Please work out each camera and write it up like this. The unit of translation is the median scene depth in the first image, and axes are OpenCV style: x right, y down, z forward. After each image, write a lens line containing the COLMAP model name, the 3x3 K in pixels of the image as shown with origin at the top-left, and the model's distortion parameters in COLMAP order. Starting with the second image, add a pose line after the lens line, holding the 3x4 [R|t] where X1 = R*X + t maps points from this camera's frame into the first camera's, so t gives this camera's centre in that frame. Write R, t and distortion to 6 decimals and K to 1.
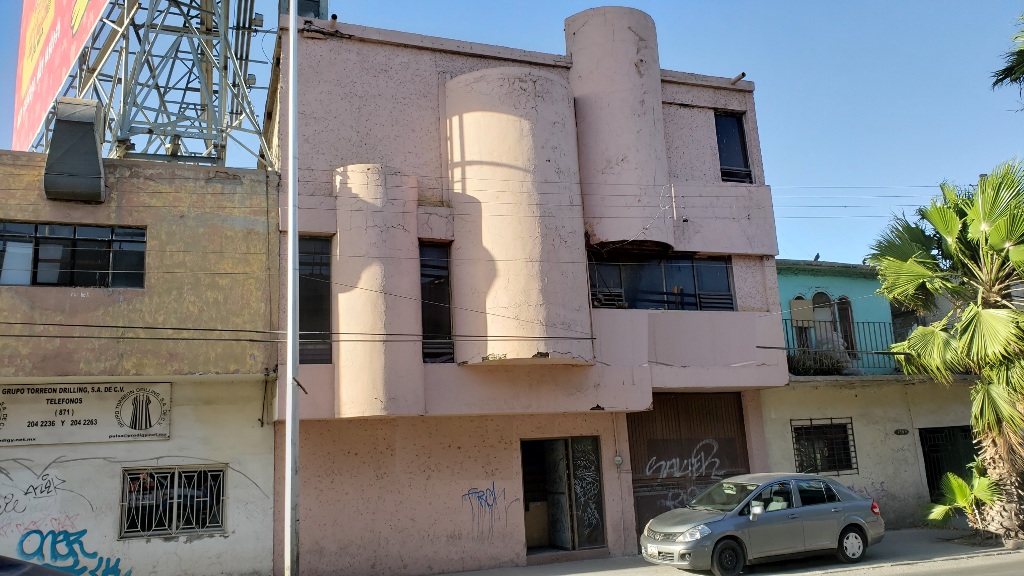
lens RADIAL K [[815.4, 0, 515.6], [0, 815.4, 293.3], [0, 0, 1]] dist [0.003129, 0.016387]
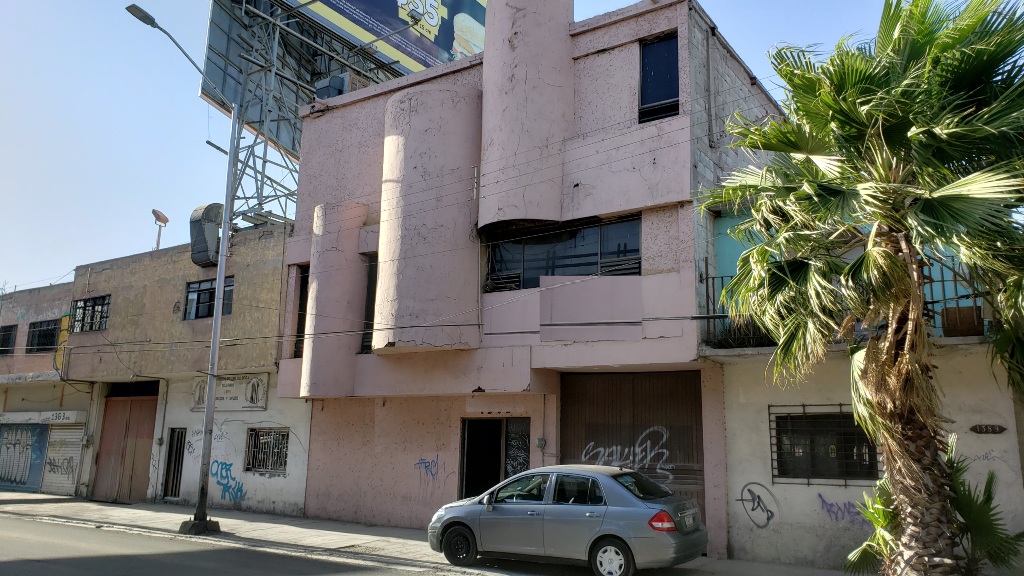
lens RADIAL K [[815.4, 0, 513.4], [0, 815.4, 281.1], [0, 0, 1]] dist [0.003129, 0.016387]
pose [[0.572434, -0.104120, -0.813313, 0.922801], [0.118712, 0.991978, -0.043440, 0.050229], [0.811312, -0.071684, 0.580202, 0.418142]]
